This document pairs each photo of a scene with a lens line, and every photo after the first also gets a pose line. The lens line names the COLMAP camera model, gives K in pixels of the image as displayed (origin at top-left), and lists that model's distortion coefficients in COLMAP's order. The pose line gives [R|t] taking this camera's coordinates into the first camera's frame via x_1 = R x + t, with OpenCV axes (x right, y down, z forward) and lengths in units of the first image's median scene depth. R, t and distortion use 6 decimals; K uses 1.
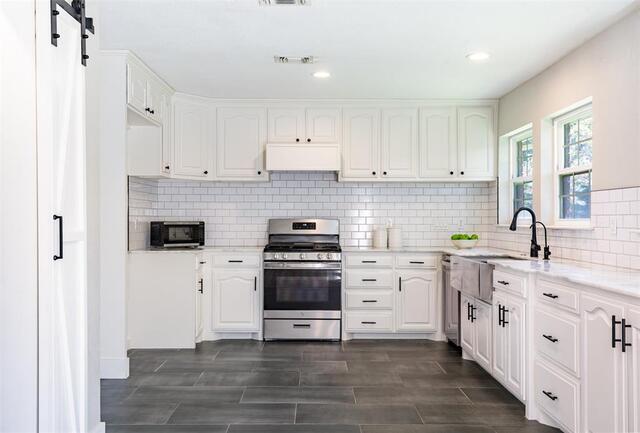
lens RADIAL K [[592.8, 0, 320.0], [0, 592.8, 216.5], [0, 0, 1]] dist [0.013834, 0.005228]
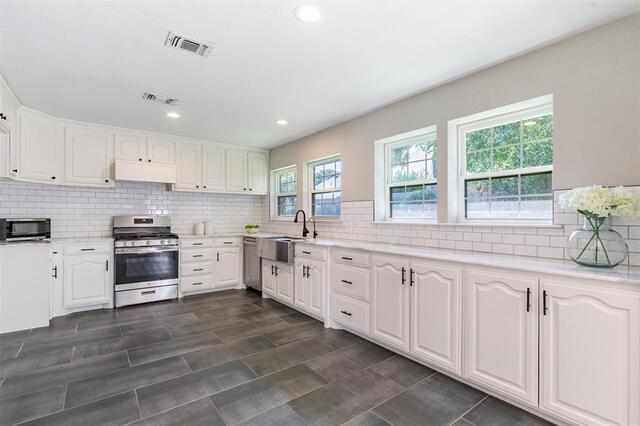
lens RADIAL K [[303.3, 0, 322.7], [0, 303.3, 214.9], [0, 0, 1]] dist [-0.001018, -0.000686]
pose [[0.792813, 0.002342, 0.609461, -0.140496], [-0.003086, 0.999995, 0.000171, -0.000230], [-0.609457, -0.002017, 0.792816, 0.182354]]
